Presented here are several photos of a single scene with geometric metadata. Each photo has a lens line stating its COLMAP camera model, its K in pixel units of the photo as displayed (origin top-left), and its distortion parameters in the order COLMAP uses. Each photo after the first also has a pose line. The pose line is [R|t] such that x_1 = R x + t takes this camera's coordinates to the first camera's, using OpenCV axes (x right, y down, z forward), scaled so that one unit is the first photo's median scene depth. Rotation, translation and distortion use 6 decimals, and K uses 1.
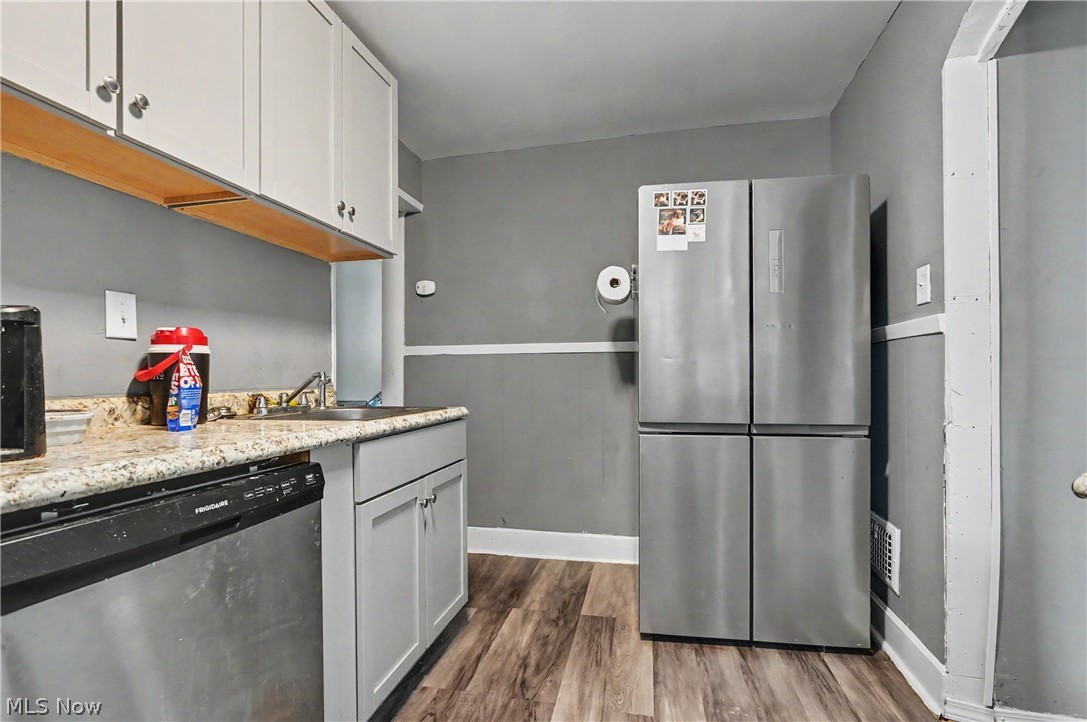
lens RADIAL K [[498.4, 0, 545.3], [0, 498.4, 371.9], [0, 0, 1]] dist [-0.000226, 0.000008]
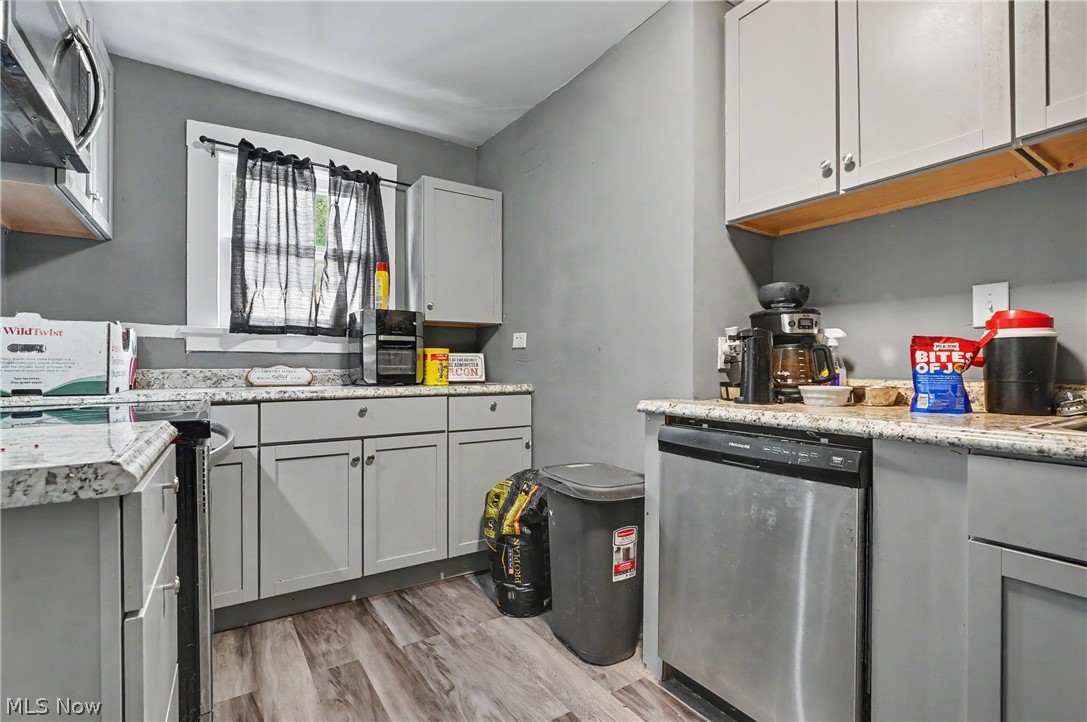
lens RADIAL K [[498.4, 0, 544.4], [0, 498.4, 365.4], [0, 0, 1]] dist [-0.000226, 0.000008]
pose [[-0.696251, -0.000191, -0.717799, 0.704125], [0.006528, 0.999957, -0.006598, 0.018708], [0.717769, -0.009279, -0.696219, 1.303754]]
